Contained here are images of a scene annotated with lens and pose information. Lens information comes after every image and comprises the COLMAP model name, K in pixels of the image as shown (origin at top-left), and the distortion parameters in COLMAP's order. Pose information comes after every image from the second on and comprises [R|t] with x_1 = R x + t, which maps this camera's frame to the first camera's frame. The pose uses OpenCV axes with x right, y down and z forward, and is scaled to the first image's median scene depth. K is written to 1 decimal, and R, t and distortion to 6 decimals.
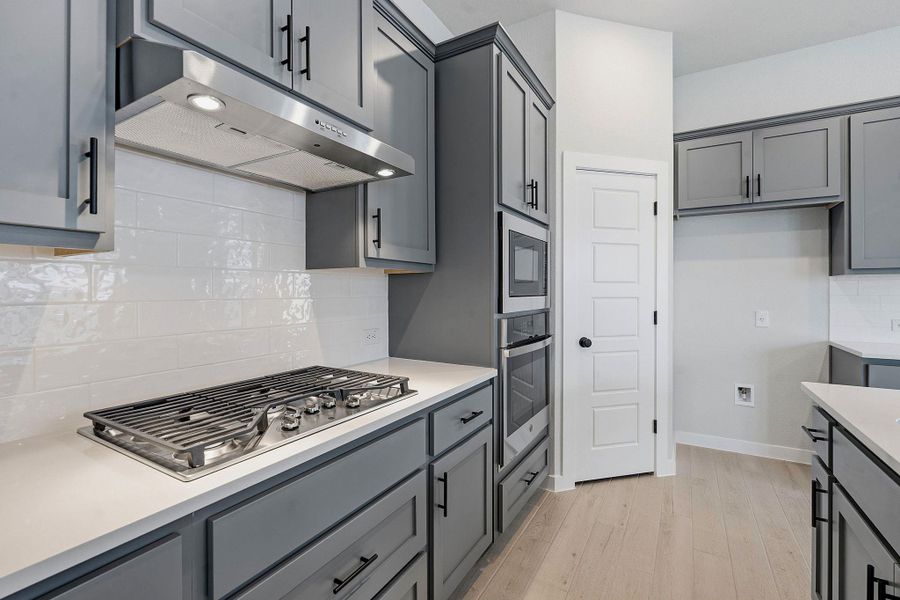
lens RADIAL K [[404.0, 0, 450.3], [0, 404.0, 291.3], [0, 0, 1]] dist [-0.004208, -0.000113]
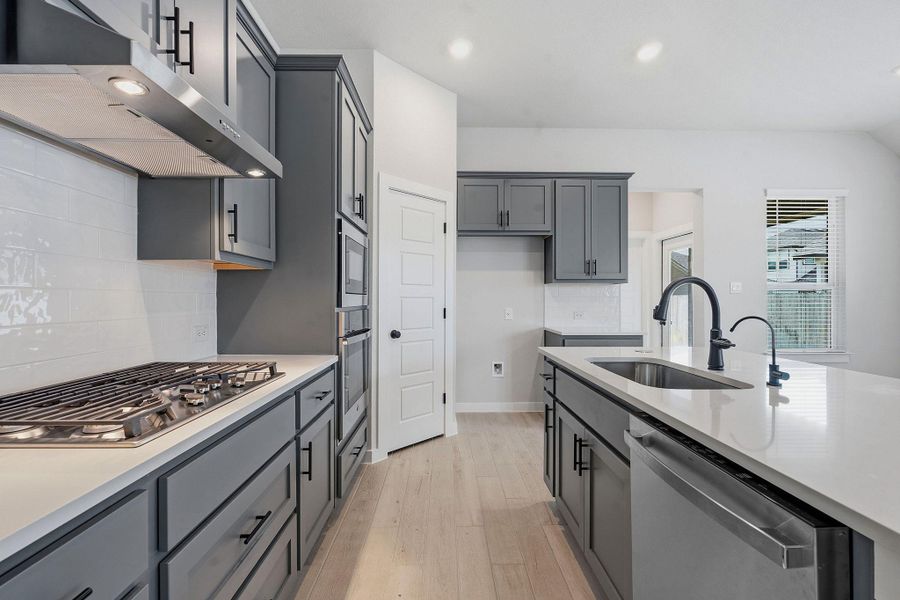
lens RADIAL K [[397.9, 0, 450.0], [0, 397.9, 300.0], [0, 0, 1]] dist [-0.002631, 0.000411]
pose [[0.855272, 0.000656, 0.518179, -0.187828], [-0.001189, 0.999999, 0.000695, 0.031460], [-0.518178, -0.001210, 0.855272, -0.126225]]
